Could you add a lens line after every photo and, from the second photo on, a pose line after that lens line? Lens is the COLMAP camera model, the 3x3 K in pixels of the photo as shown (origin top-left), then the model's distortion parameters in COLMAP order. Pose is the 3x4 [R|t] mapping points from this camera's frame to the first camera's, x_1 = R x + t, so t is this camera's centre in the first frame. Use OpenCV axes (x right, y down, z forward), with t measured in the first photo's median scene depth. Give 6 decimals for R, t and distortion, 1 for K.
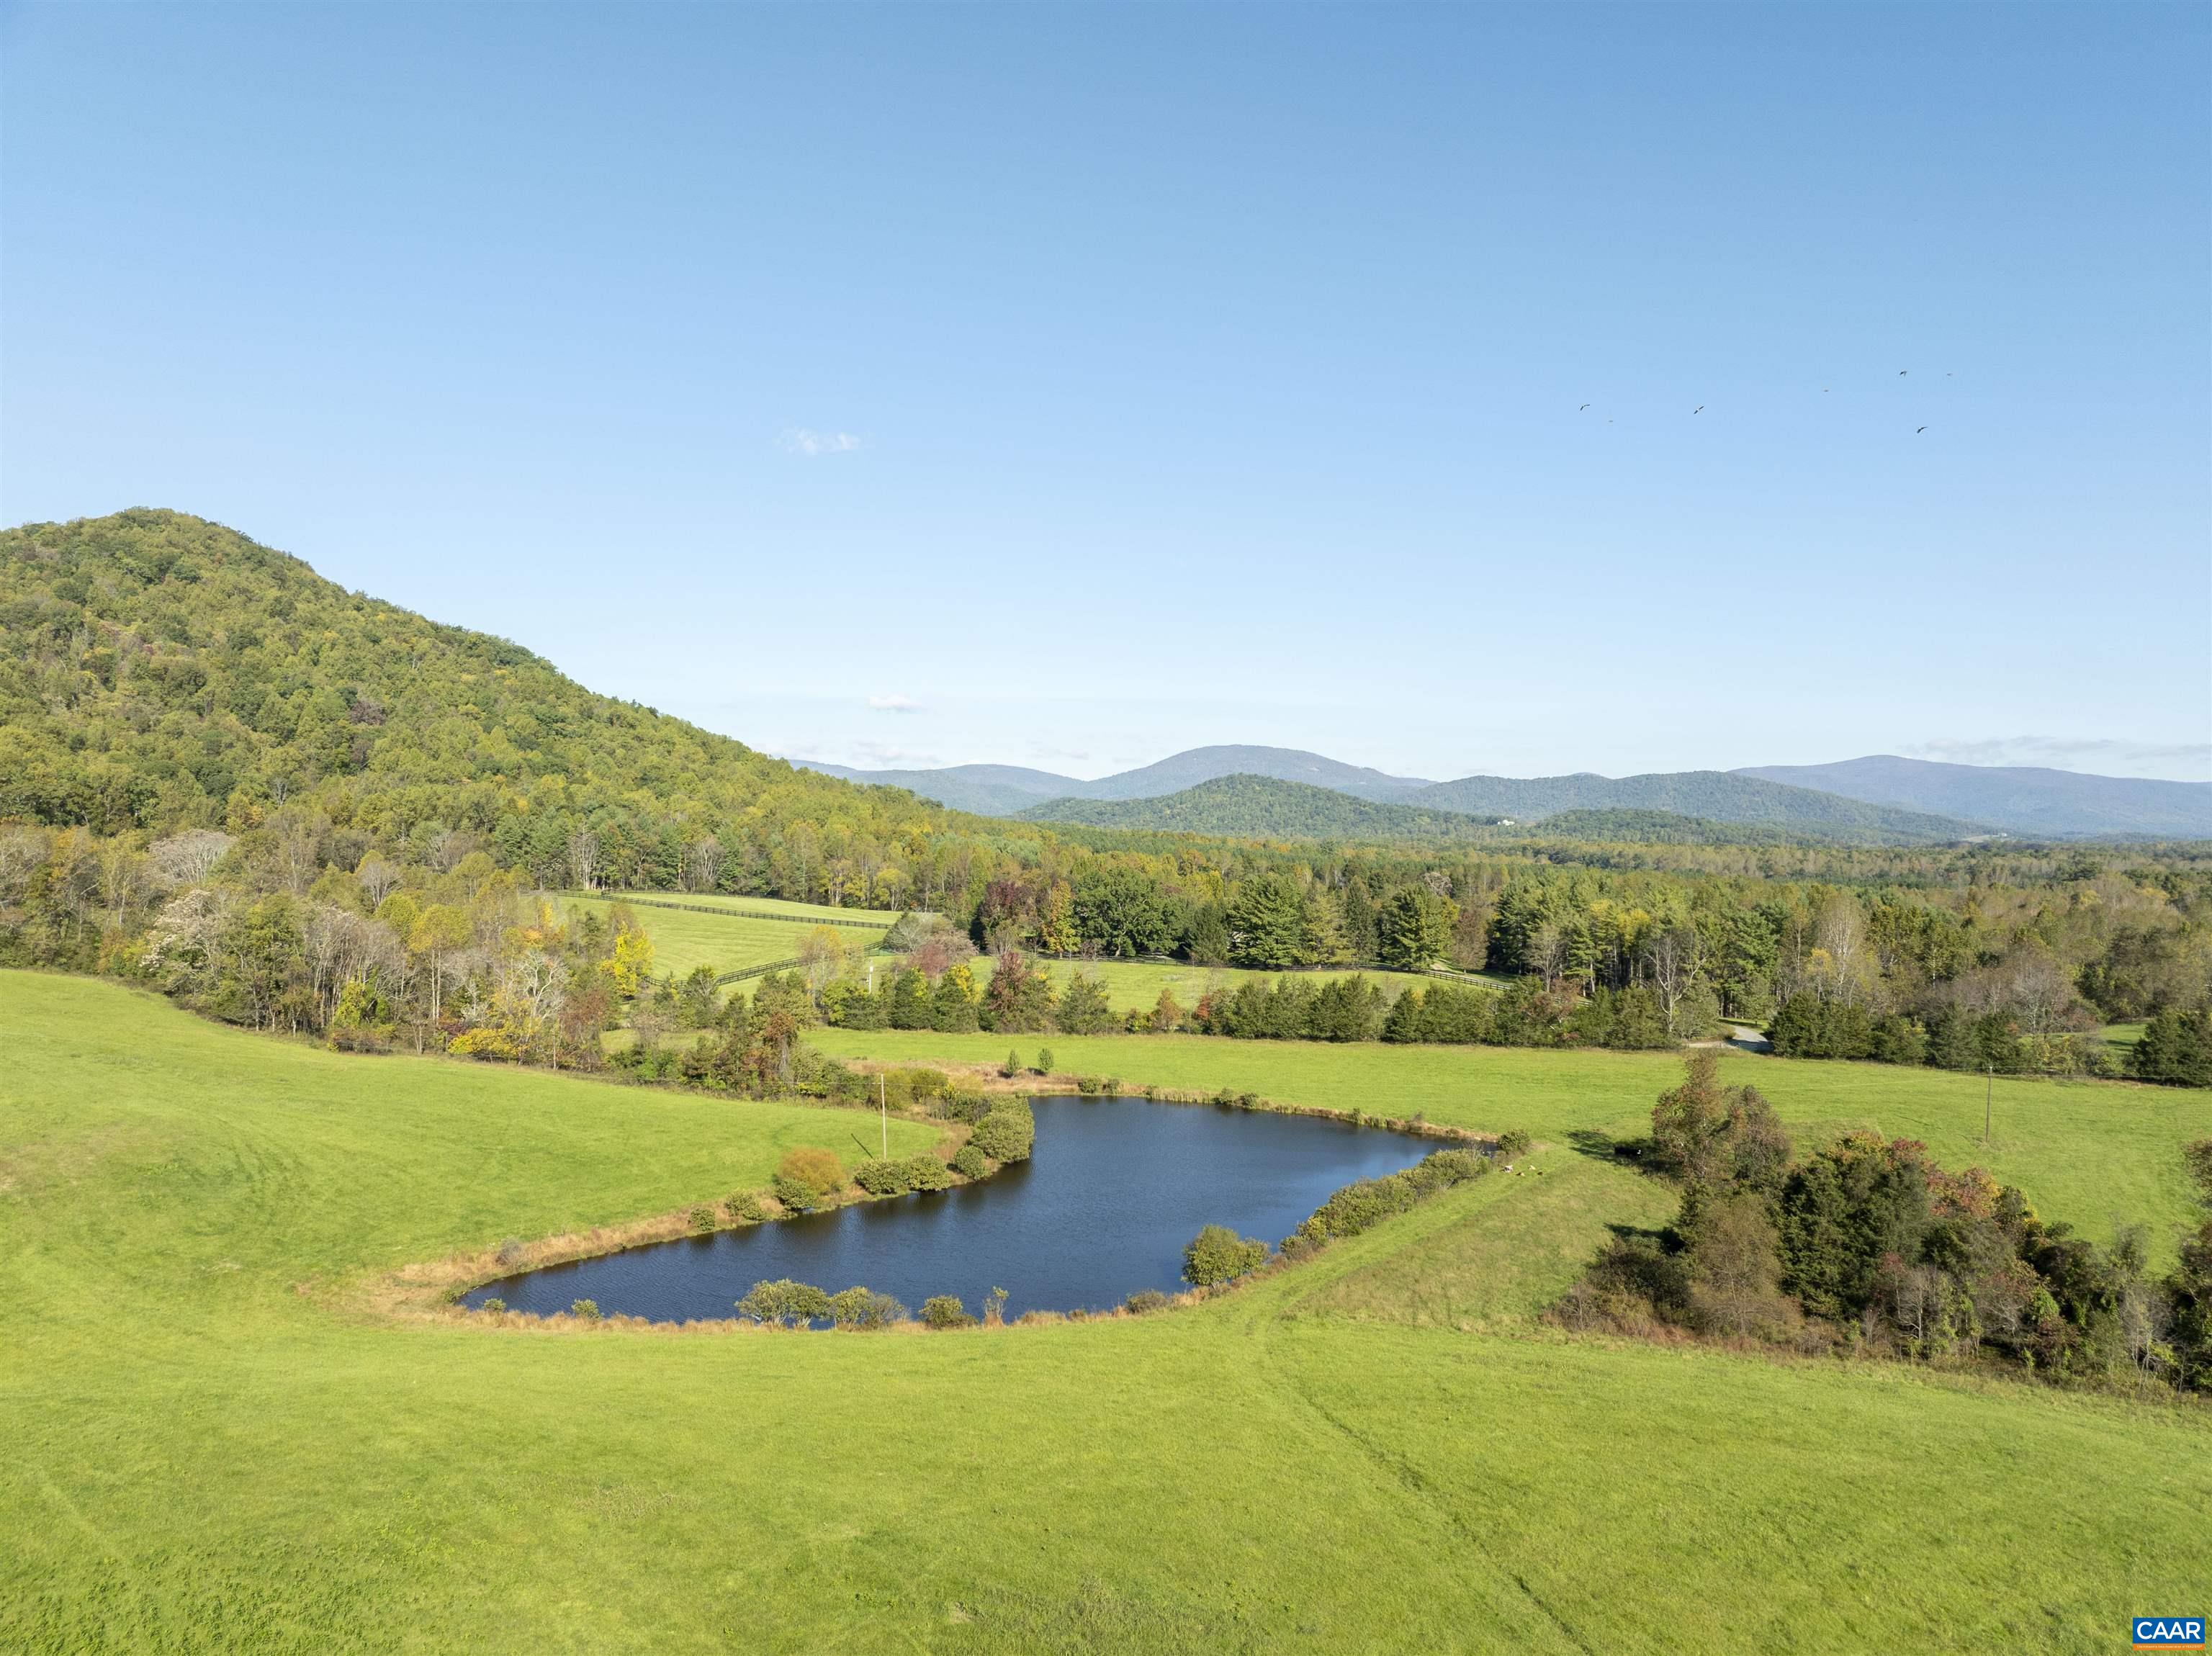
lens RADIAL K [[1553.8, 0, 1114.1], [0, 1553.8, 828.0], [0, 0, 1]] dist [-0.031585, -0.010724]
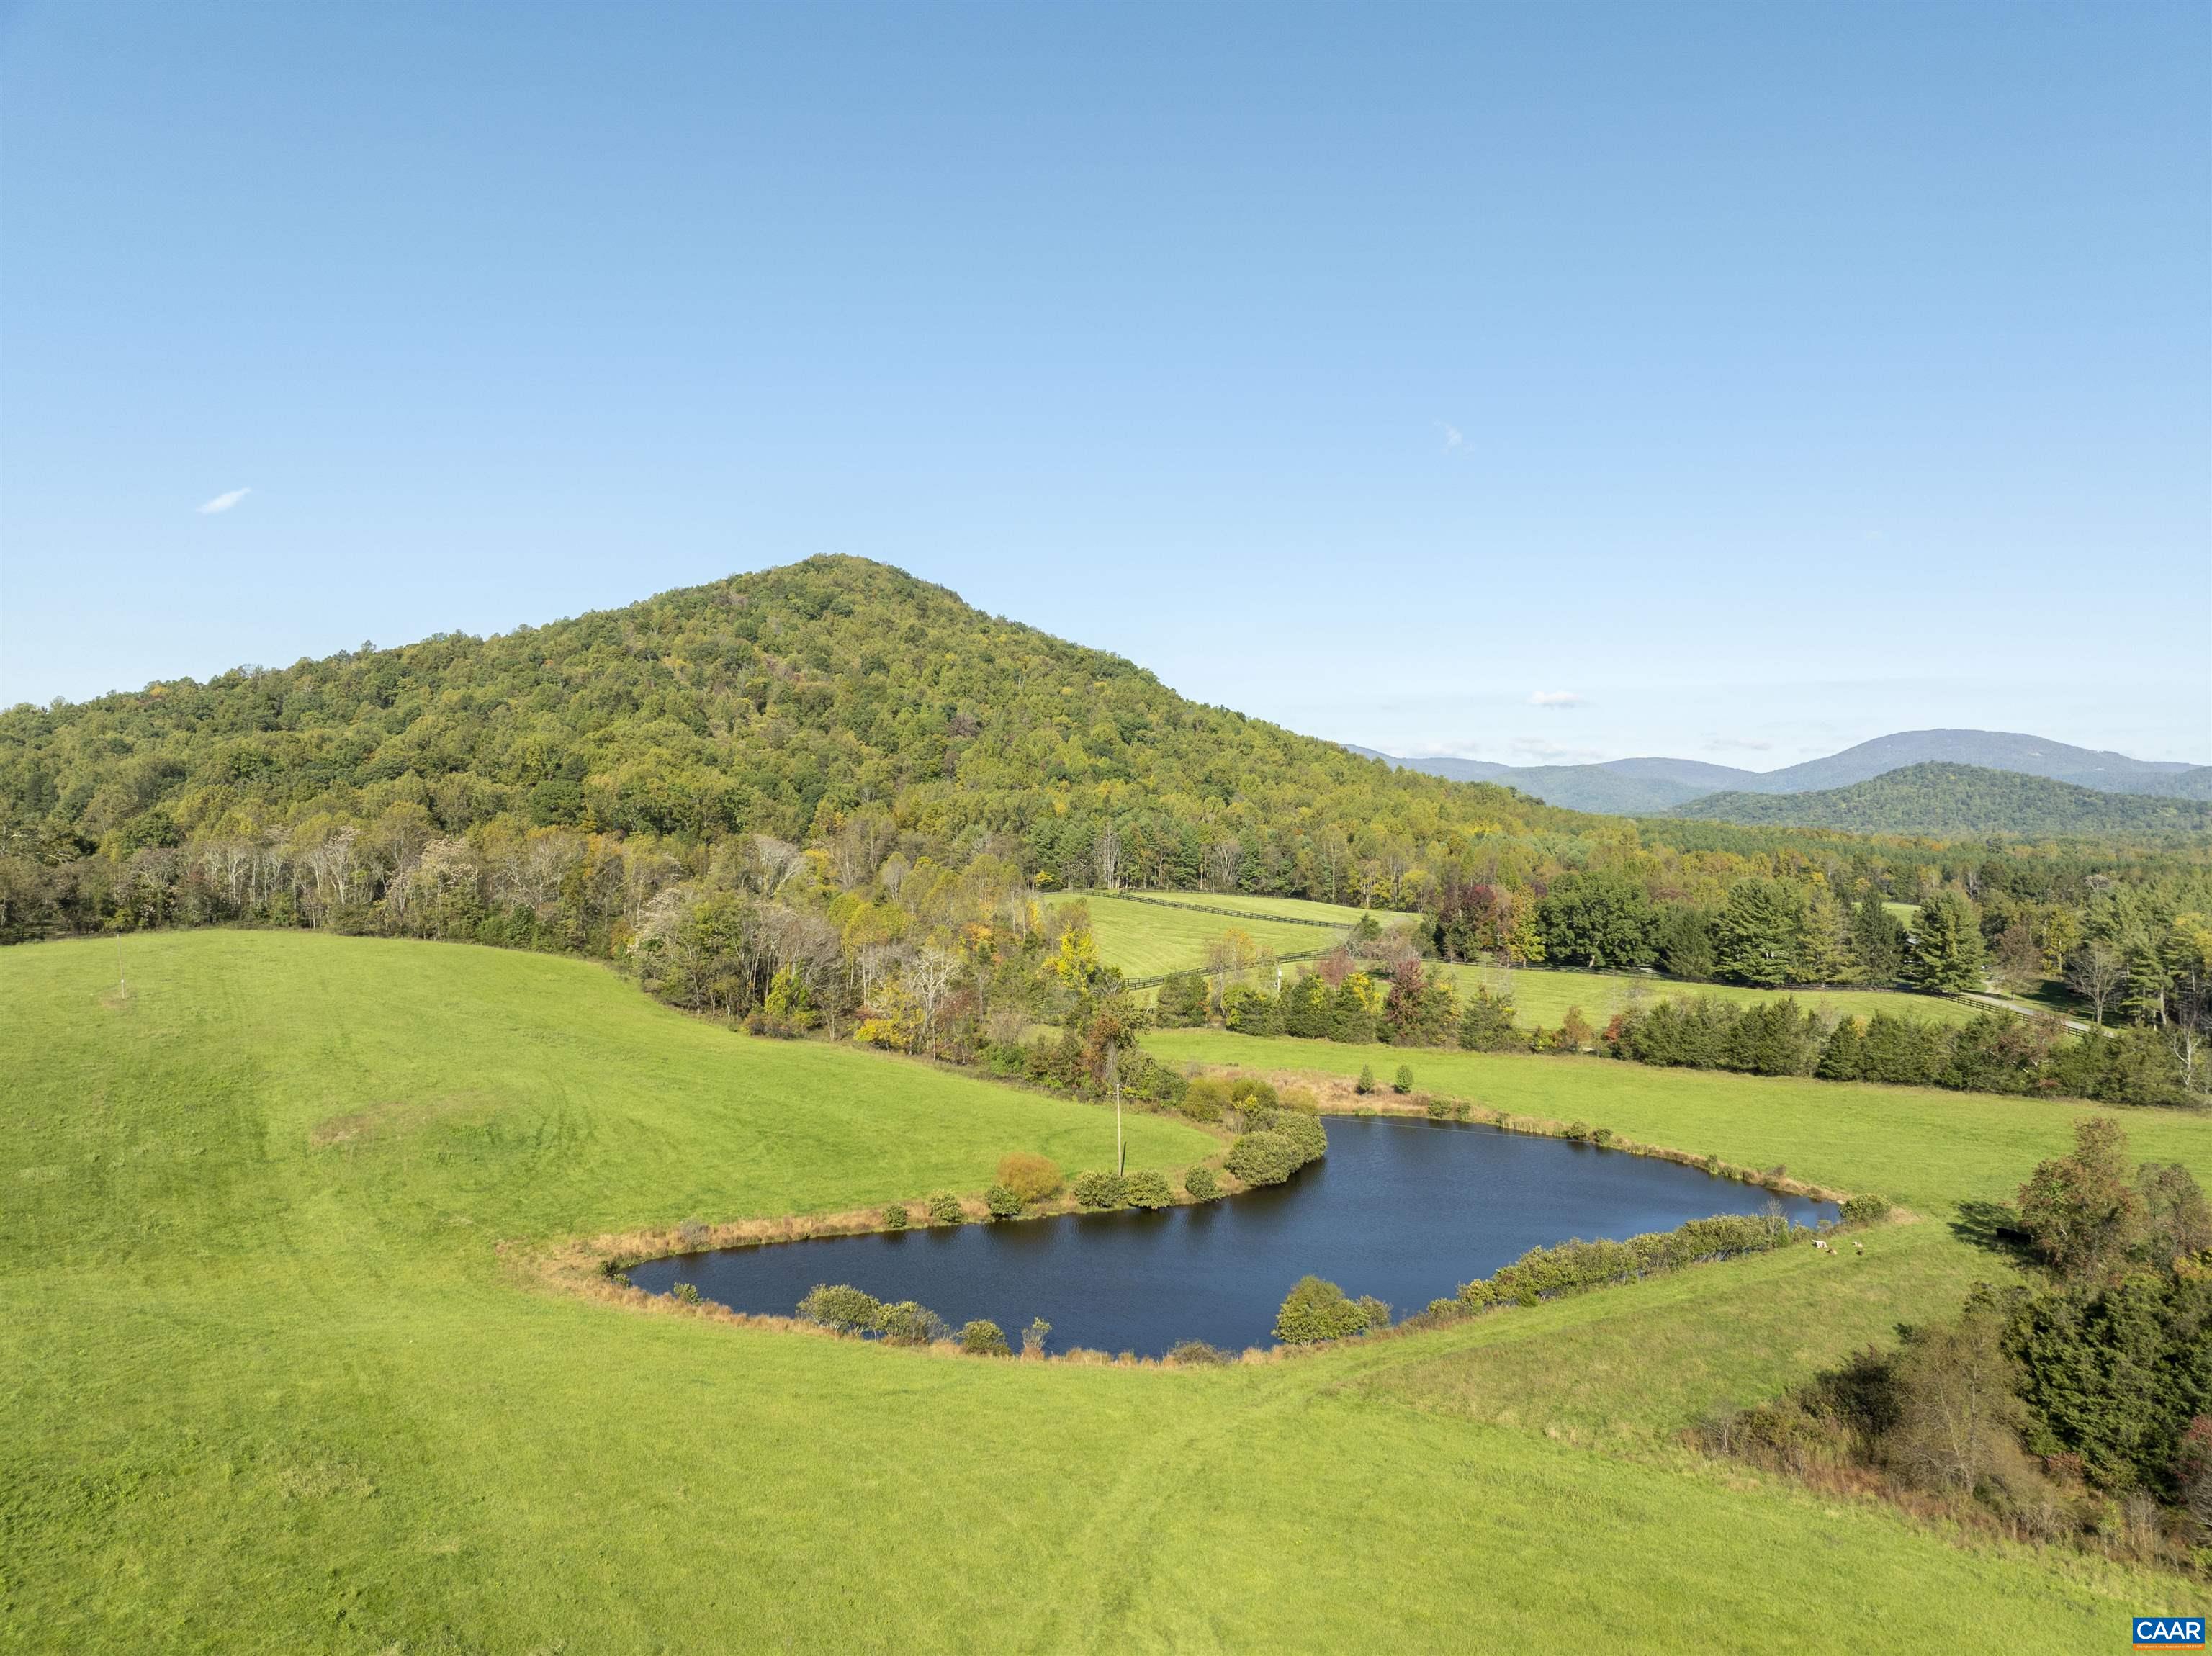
lens RADIAL K [[1553.8, 0, 1114.1], [0, 1553.8, 828.0], [0, 0, 1]] dist [-0.031585, -0.010724]
pose [[0.914193, -0.006761, -0.405223, 0.122159], [0.007223, 0.999974, -0.000389, -0.001258], [0.405215, -0.002572, 0.914218, 0.052276]]
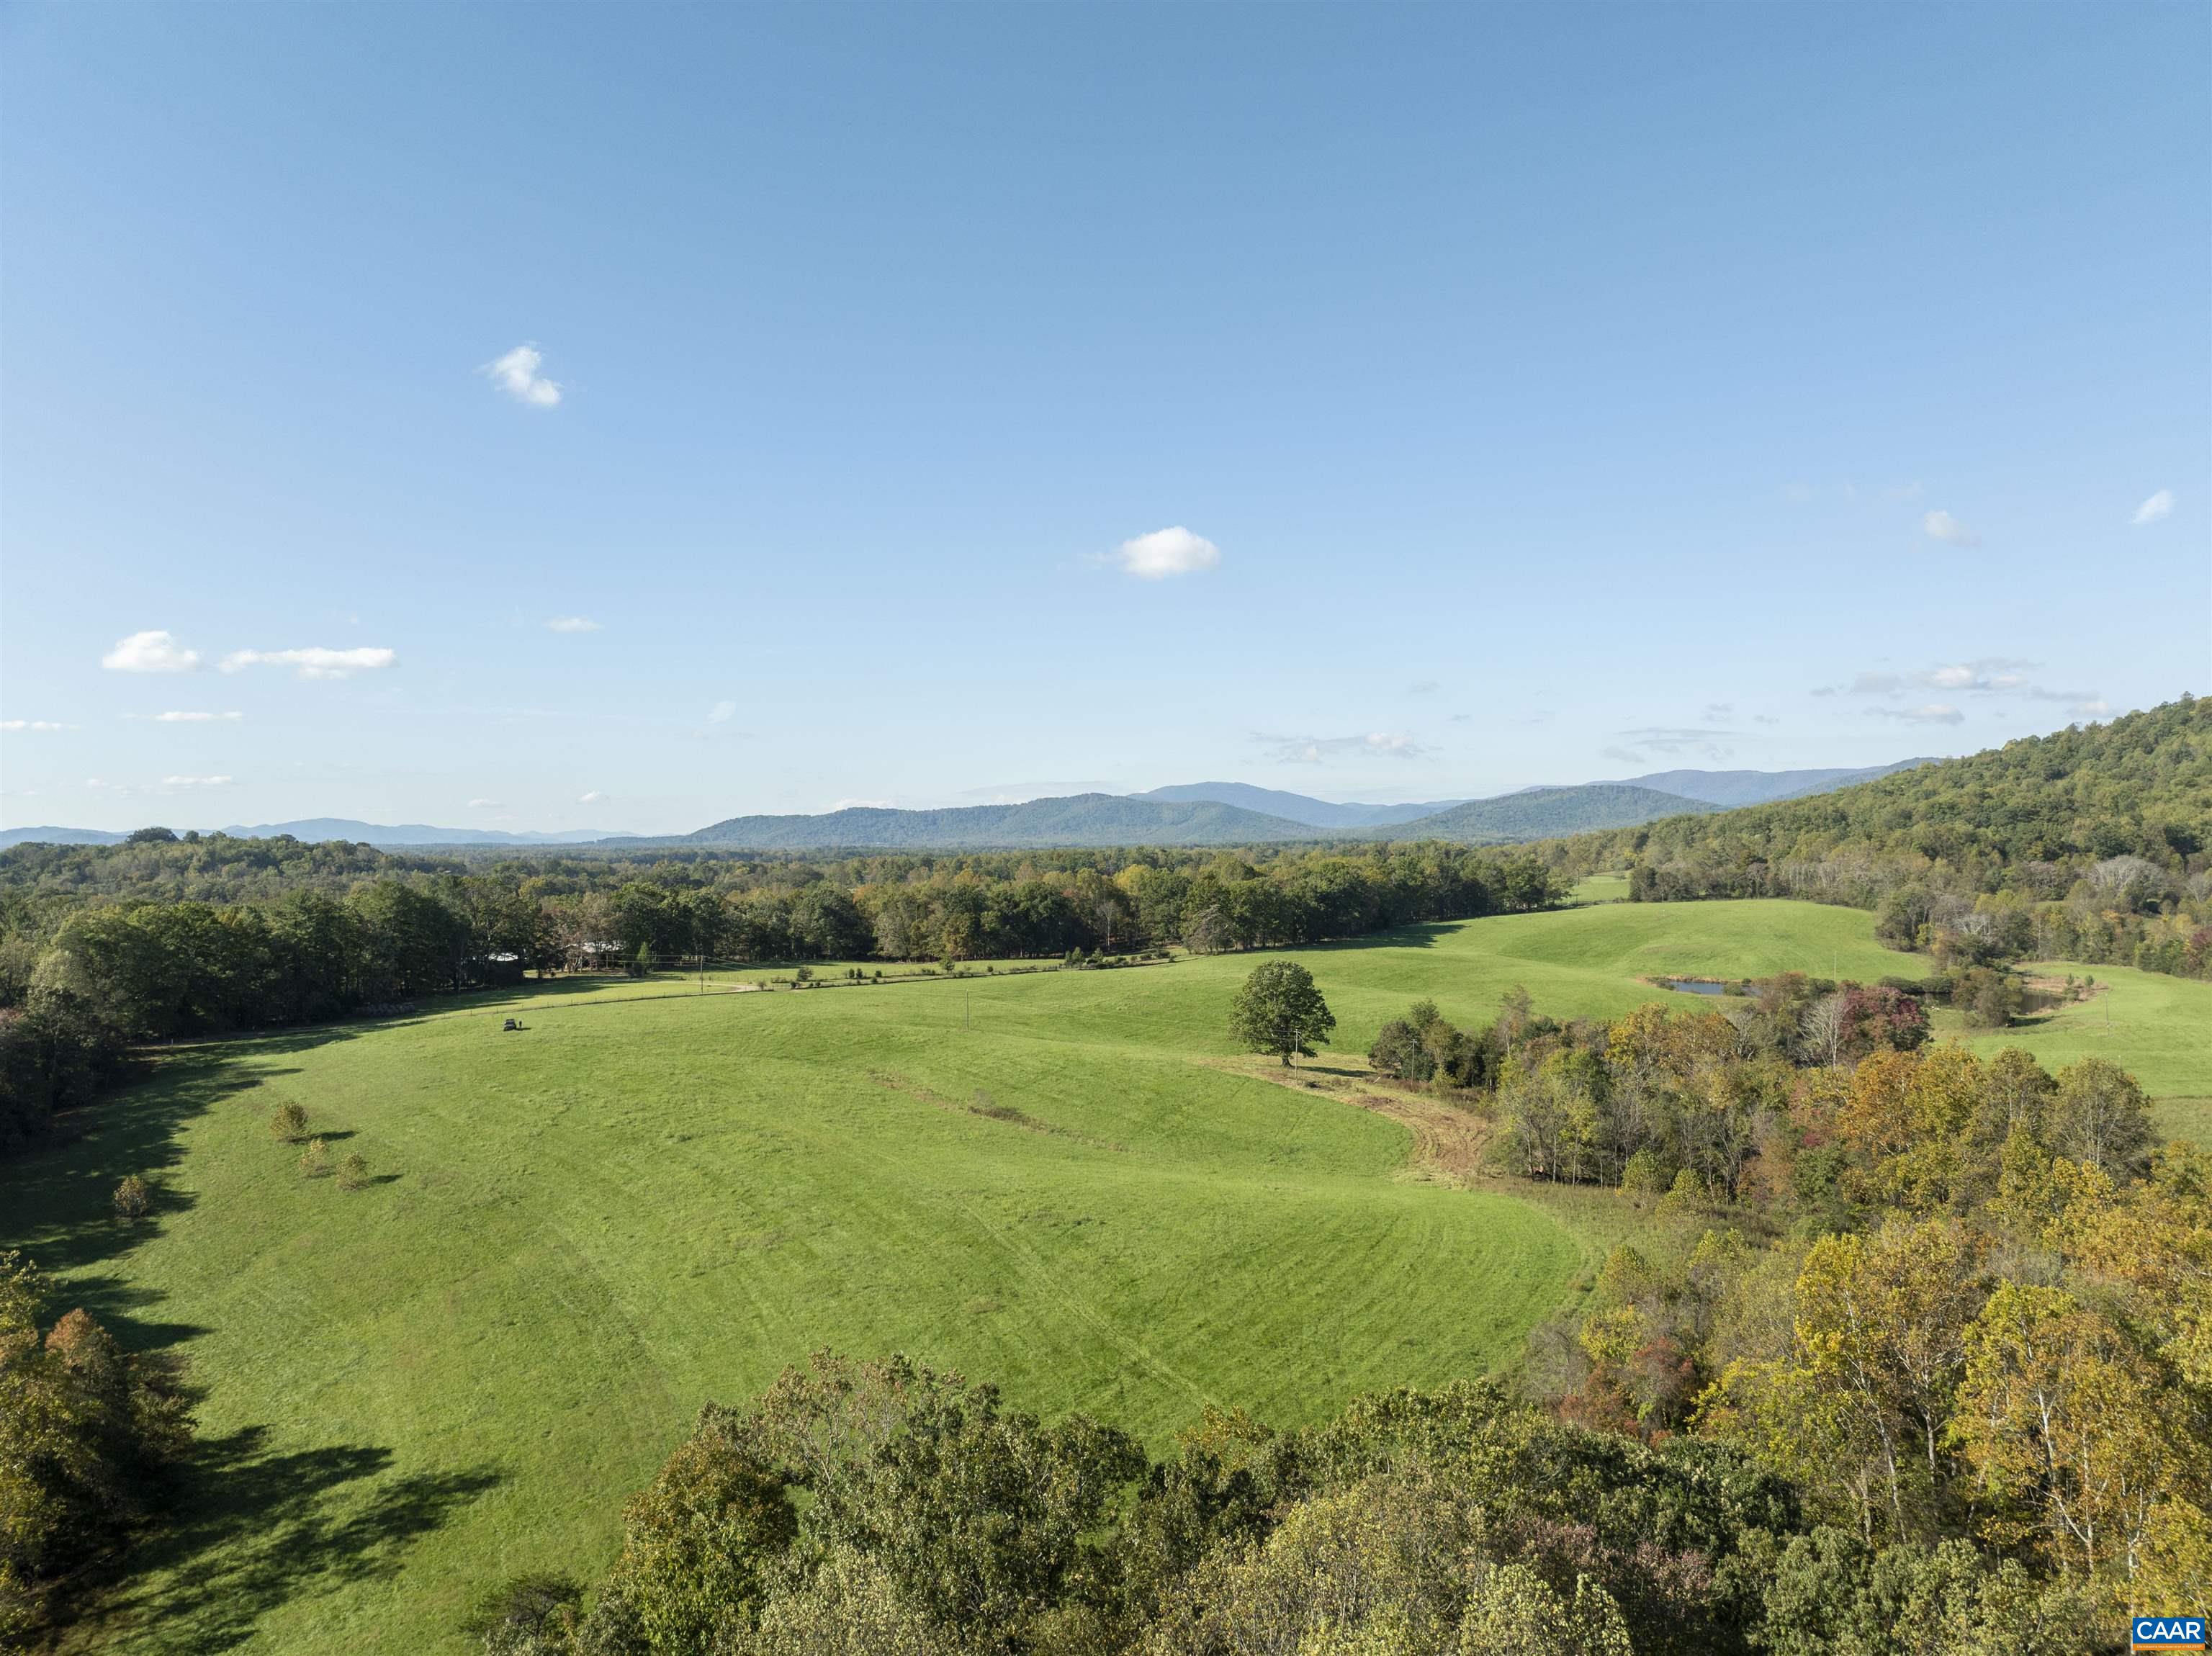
lens RADIAL K [[1553.8, 0, 1114.1], [0, 1553.8, 828.0], [0, 0, 1]] dist [-0.031585, -0.010724]
pose [[-0.098822, -0.015785, -0.994980, 1.390207], [0.012687, 0.999773, -0.017121, -0.016252], [0.995024, -0.014316, -0.098599, -0.012503]]
